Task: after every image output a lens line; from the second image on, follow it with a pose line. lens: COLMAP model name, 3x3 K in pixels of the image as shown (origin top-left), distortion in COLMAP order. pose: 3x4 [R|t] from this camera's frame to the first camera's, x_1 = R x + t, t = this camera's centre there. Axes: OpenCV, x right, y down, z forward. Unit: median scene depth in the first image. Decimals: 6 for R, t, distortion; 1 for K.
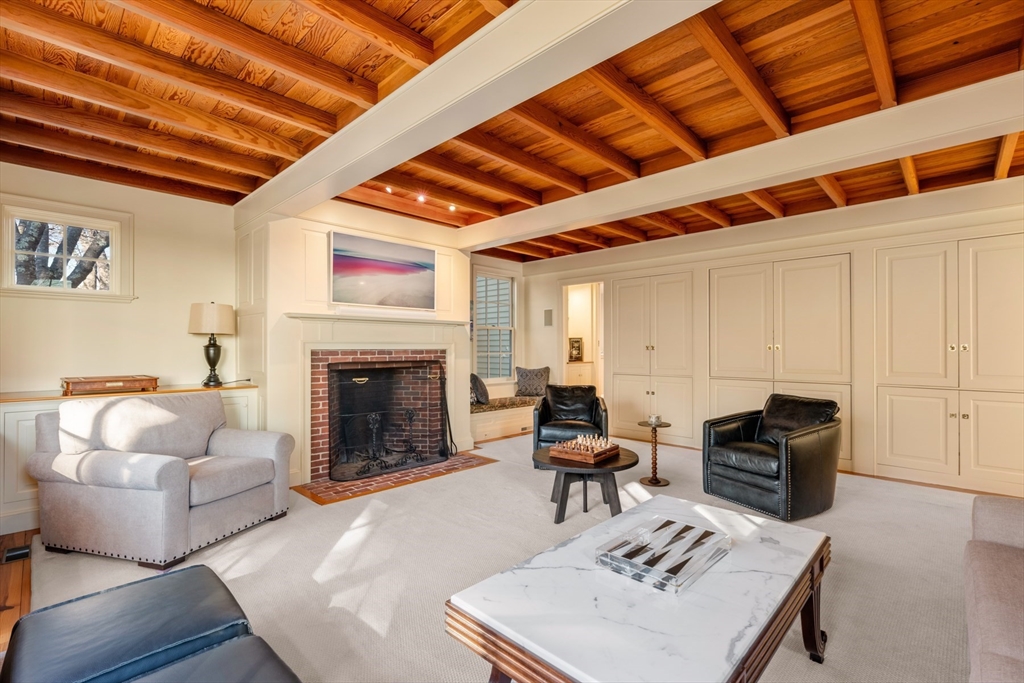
lens RADIAL K [[449.4, 0, 516.4], [0, 449.4, 345.5], [0, 0, 1]] dist [-0.000732, -0.001586]
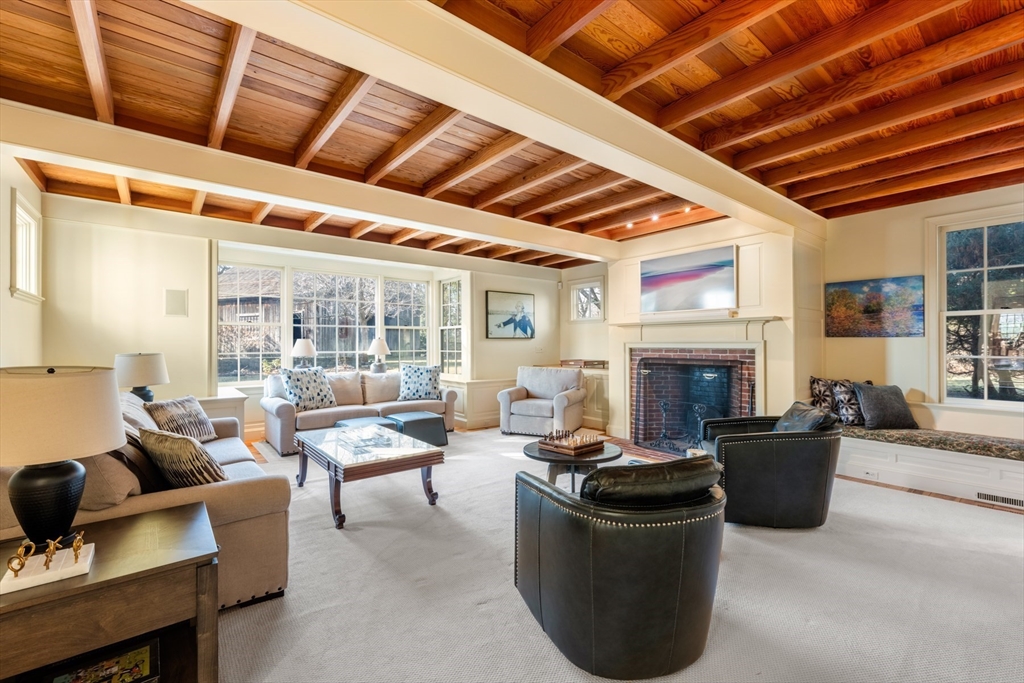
lens RADIAL K [[431.7, 0, 512.6], [0, 431.7, 341.8], [0, 0, 1]] dist [-0.004357, 0.000091]
pose [[-0.096511, -0.008157, -0.995299, 0.847437], [0.001367, 0.999964, -0.008327, 0.001335], [0.995331, -0.002164, -0.096496, 0.678426]]
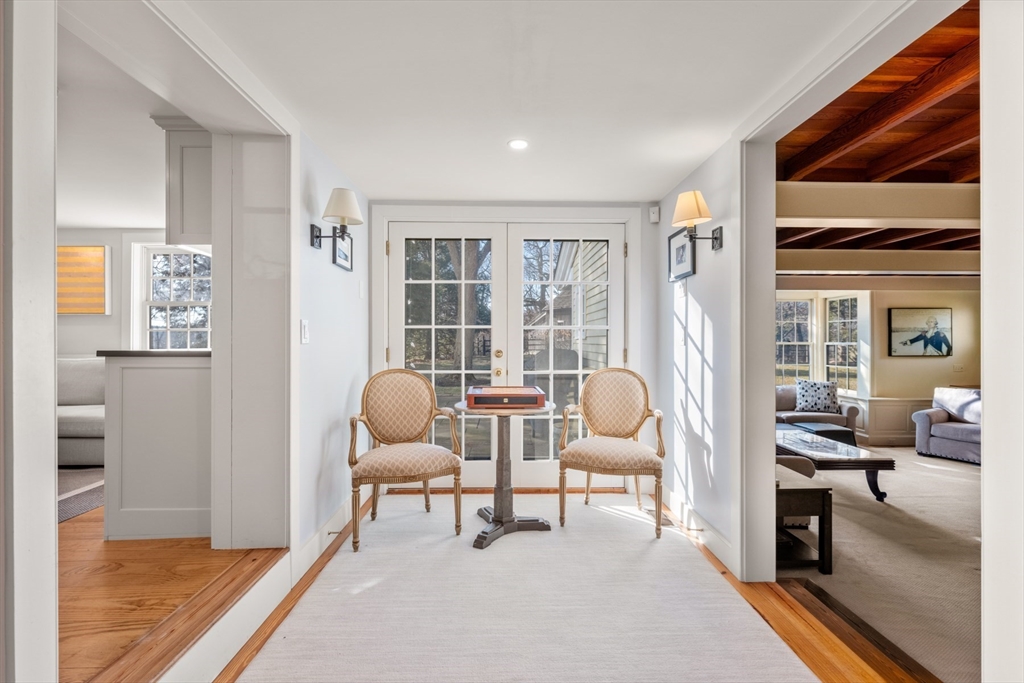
lens RADIAL K [[431.7, 0, 521.3], [0, 431.7, 342.7], [0, 0, 1]] dist [-0.004357, 0.000091]
pose [[-0.692824, -0.004699, -0.721092, 1.309633], [-0.004411, 0.999988, -0.002278, -0.059953], [0.721094, 0.001602, -0.692836, 0.560504]]
